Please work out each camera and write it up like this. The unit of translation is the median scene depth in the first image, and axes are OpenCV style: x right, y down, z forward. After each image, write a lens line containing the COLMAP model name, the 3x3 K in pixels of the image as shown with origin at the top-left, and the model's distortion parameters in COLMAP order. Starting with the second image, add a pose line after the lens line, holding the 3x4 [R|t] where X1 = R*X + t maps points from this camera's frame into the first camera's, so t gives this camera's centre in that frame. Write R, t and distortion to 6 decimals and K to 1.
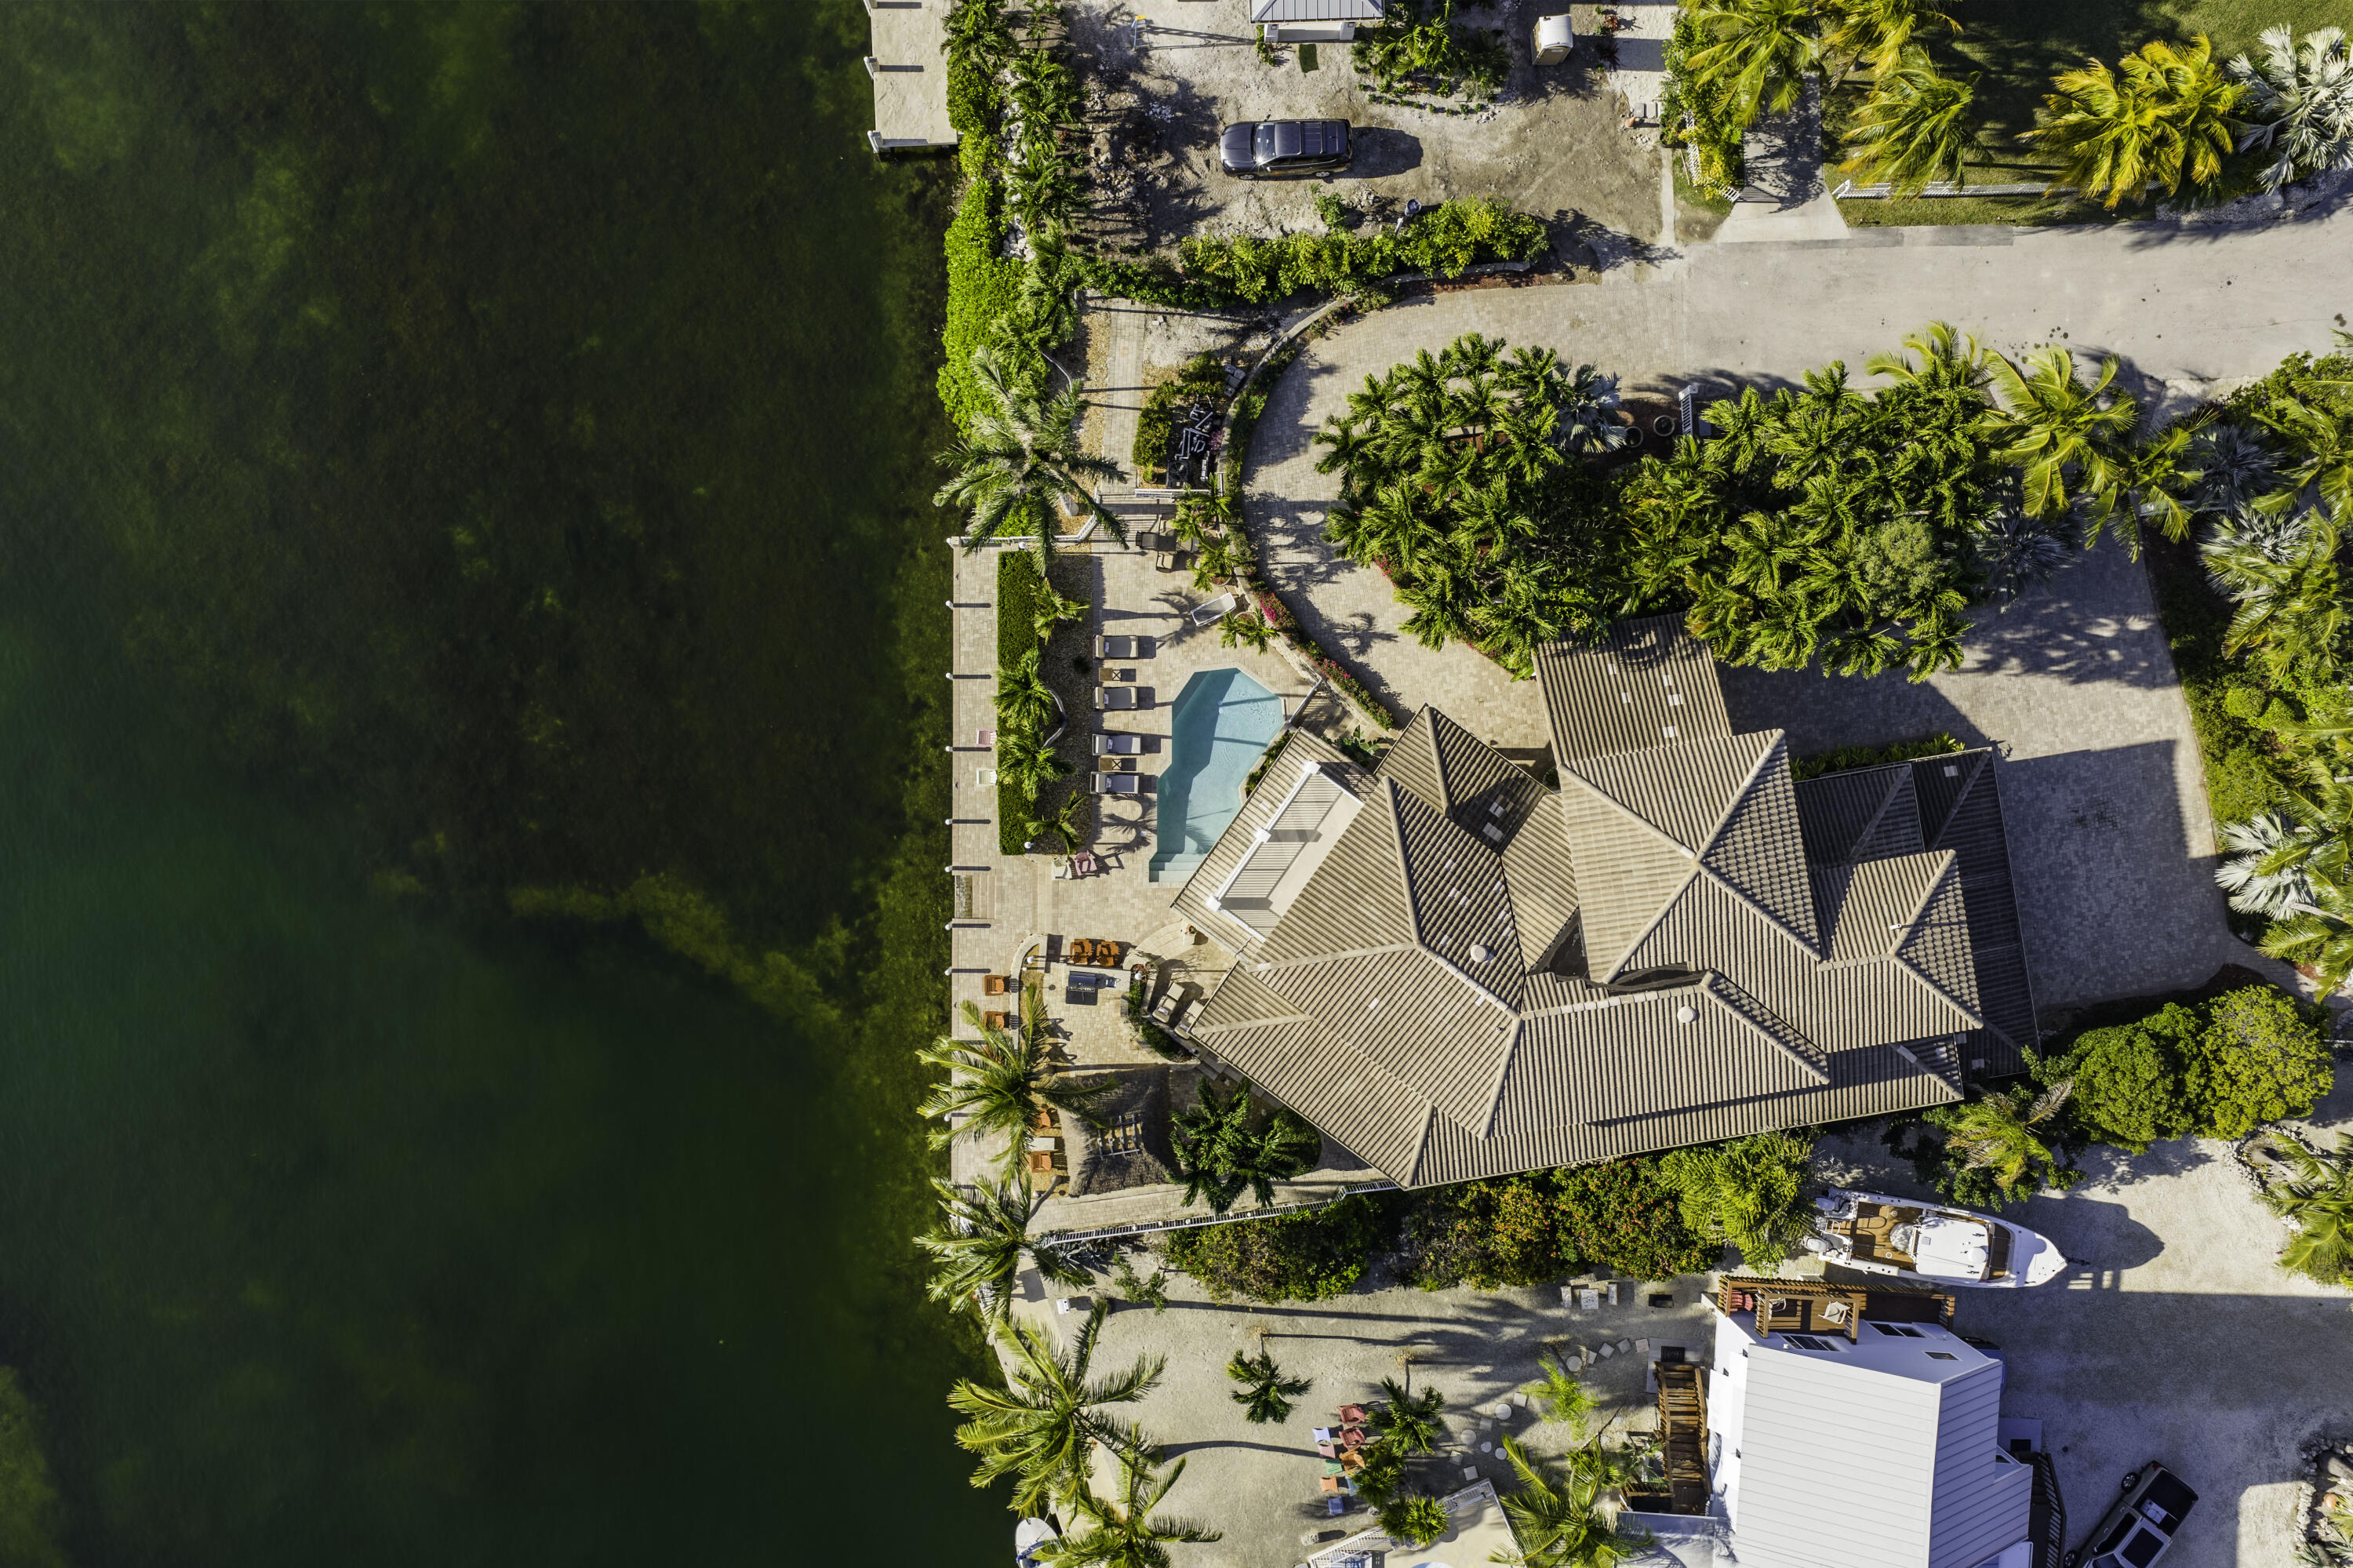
lens RADIAL K [[1997.0, 0, 1176.5], [0, 1997.0, 784.0], [0, 0, 1]] dist [0.041008, -0.071746]
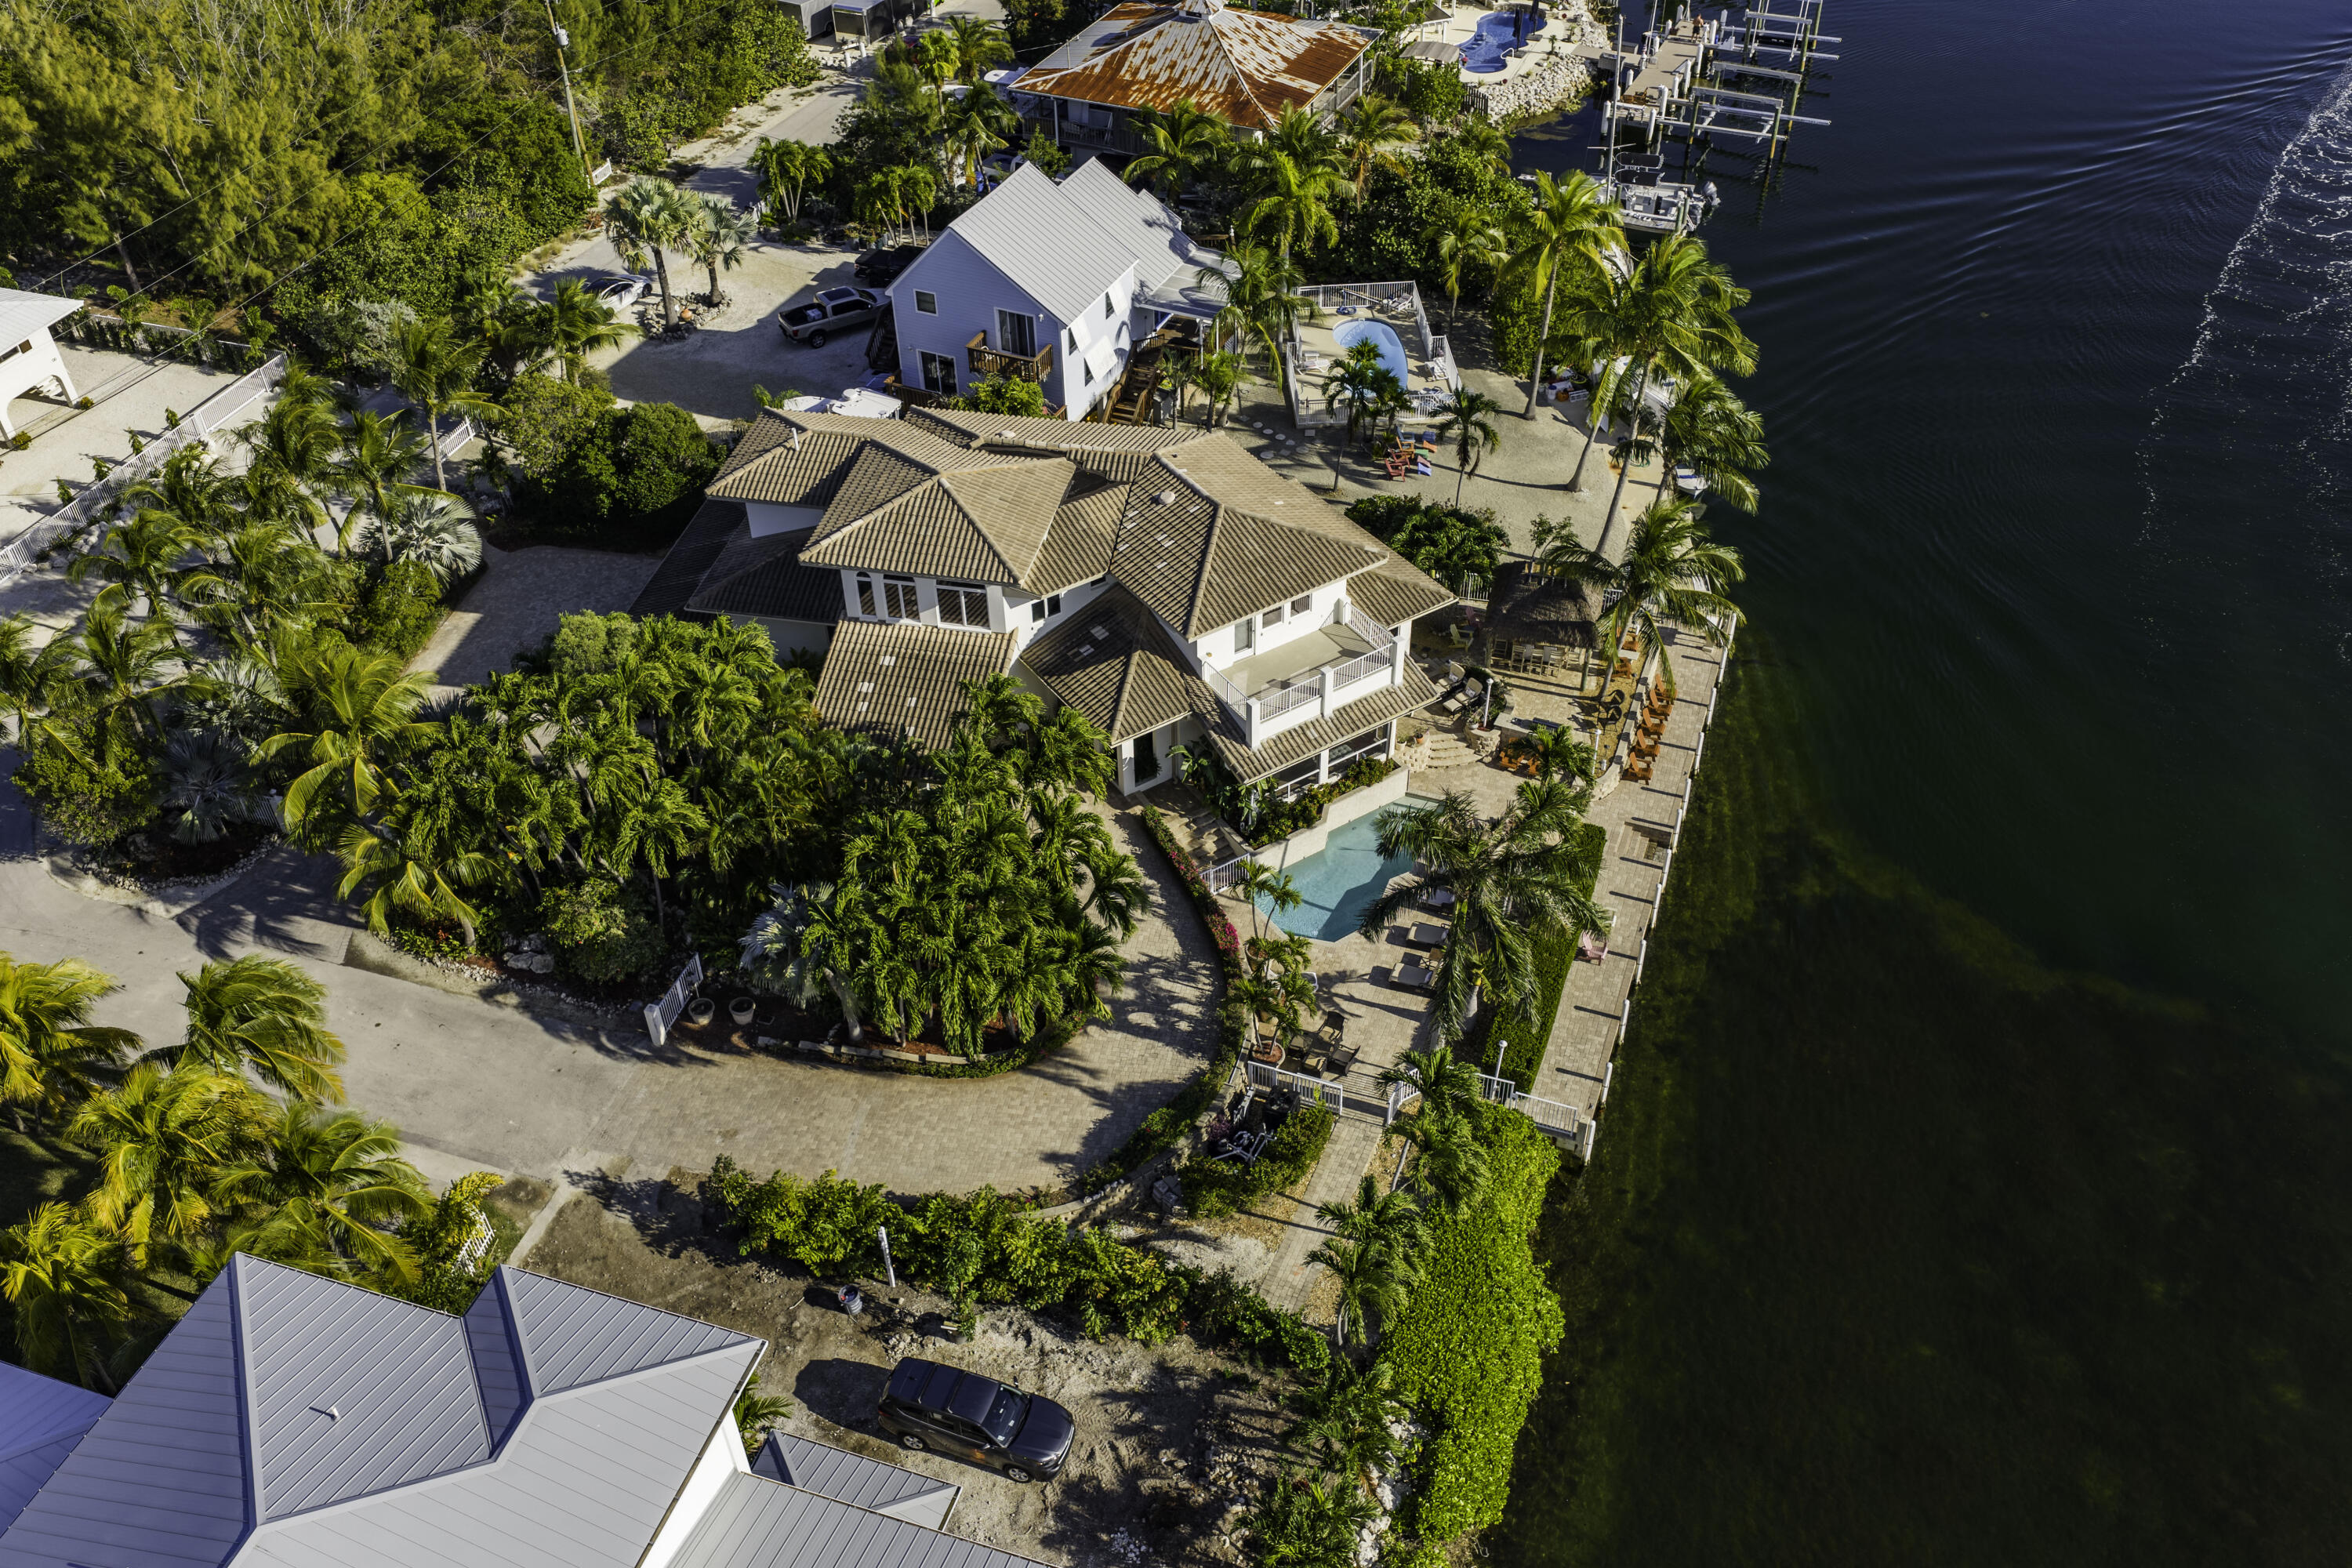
lens RADIAL K [[1996.0, 0, 1176.0], [0, 1996.0, 784.0], [0, 0, 1]] dist [0.041008, -0.071746]
pose [[-0.936464, -0.214542, 0.277500, -0.148726], [0.350617, -0.595324, 0.722950, -0.654173], [0.010099, 0.774313, 0.632722, 0.411685]]
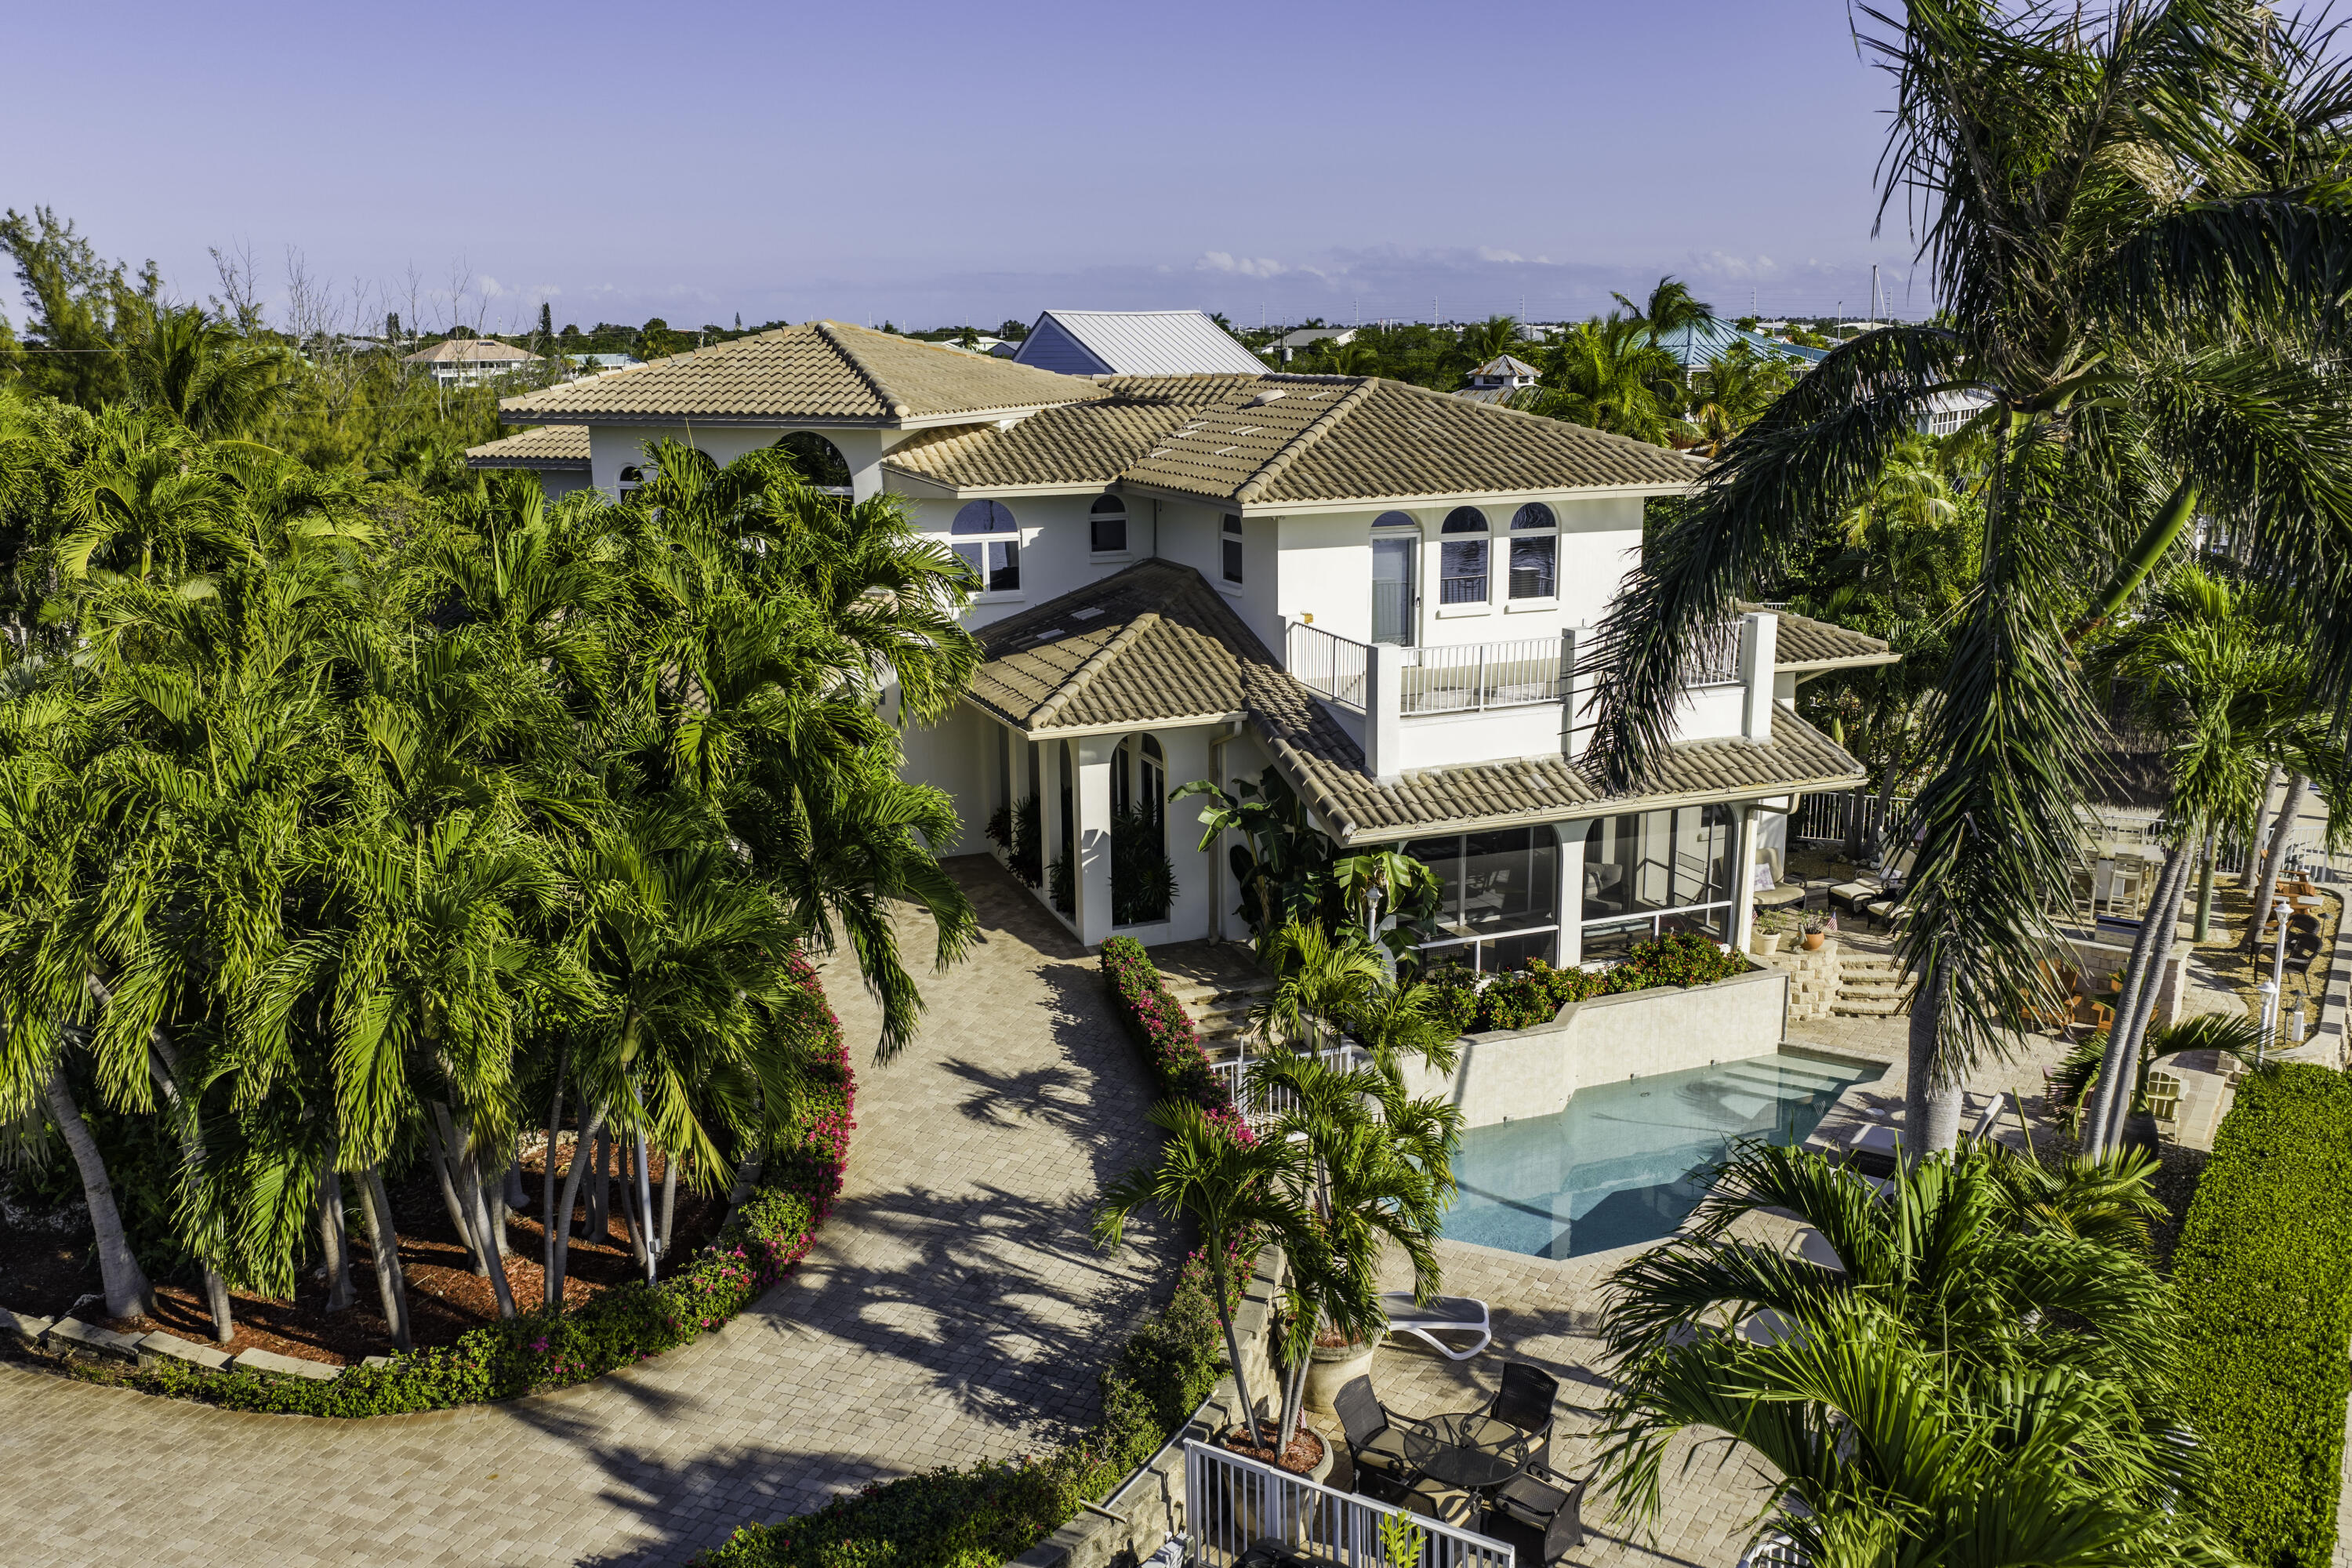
lens RADIAL K [[1996.0, 0, 1176.0], [0, 1996.0, 784.0], [0, 0, 1]] dist [0.041008, -0.071746]
pose [[-0.845588, -0.118412, 0.520538, -0.087108], [0.533816, -0.179132, 0.826409, -0.313172], [-0.004612, 0.976673, 0.214682, 0.873291]]
